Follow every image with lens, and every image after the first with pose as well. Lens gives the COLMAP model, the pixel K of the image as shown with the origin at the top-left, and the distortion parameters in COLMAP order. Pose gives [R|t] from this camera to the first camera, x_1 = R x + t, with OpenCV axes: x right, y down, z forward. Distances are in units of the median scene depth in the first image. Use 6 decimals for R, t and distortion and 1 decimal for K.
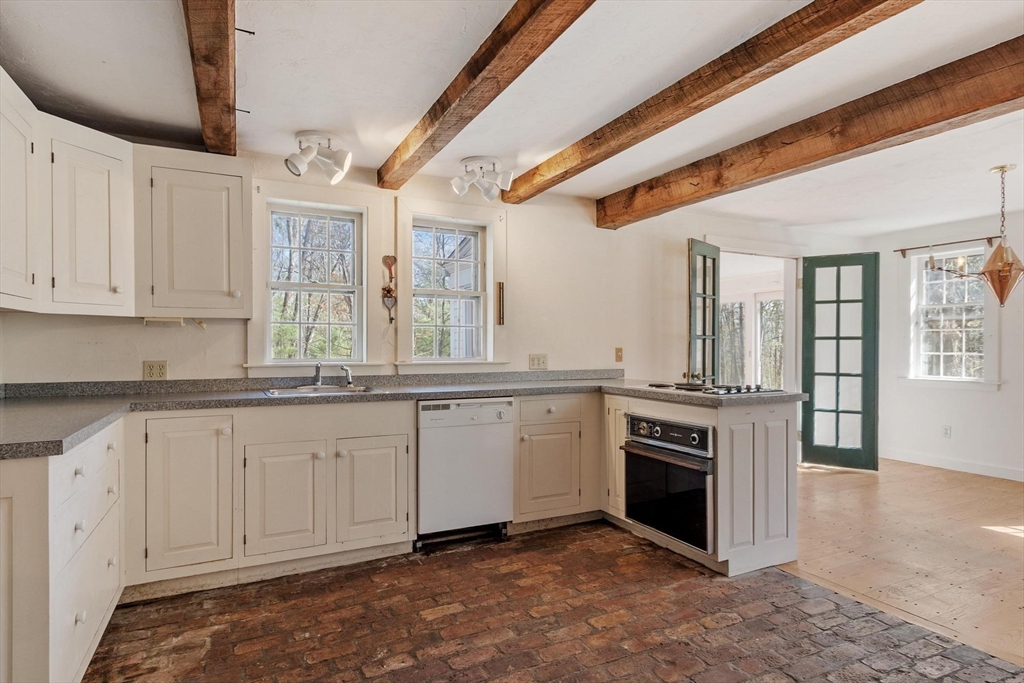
lens RADIAL K [[535.6, 0, 510.9], [0, 535.6, 342.7], [0, 0, 1]] dist [-0.001341, -0.000116]
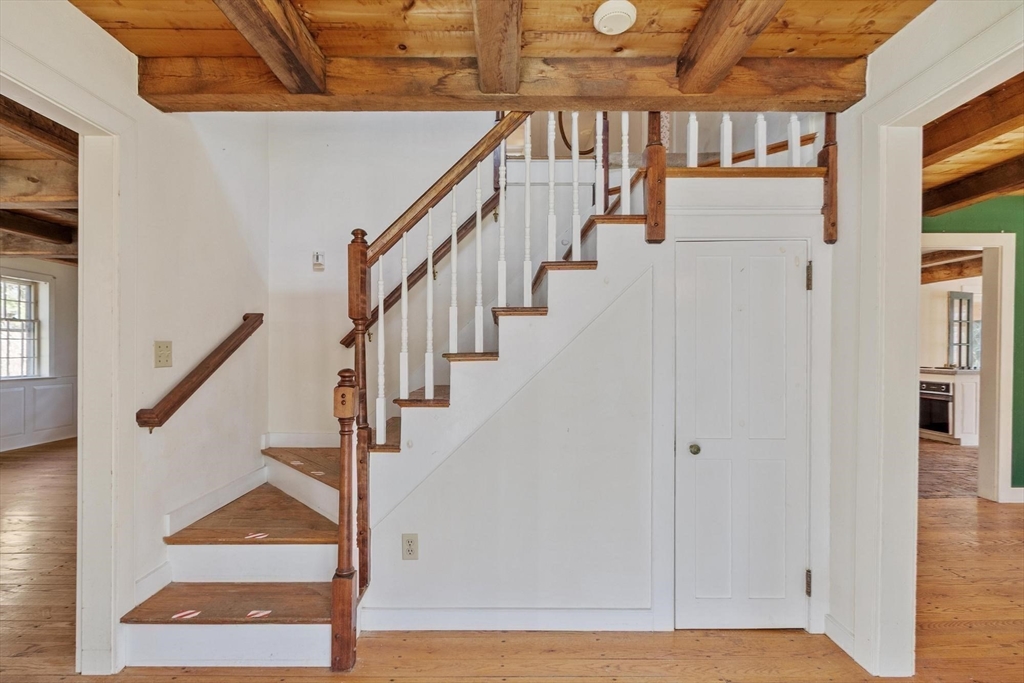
lens RADIAL K [[472.3, 0, 510.5], [0, 472.3, 344.6], [0, 0, 1]] dist [0.000922, 0.000116]
pose [[0.890081, 0.005504, -0.455769, -0.410762], [-0.005722, 0.999983, 0.000902, -0.004151], [0.455766, 0.001805, 0.890098, -1.743244]]
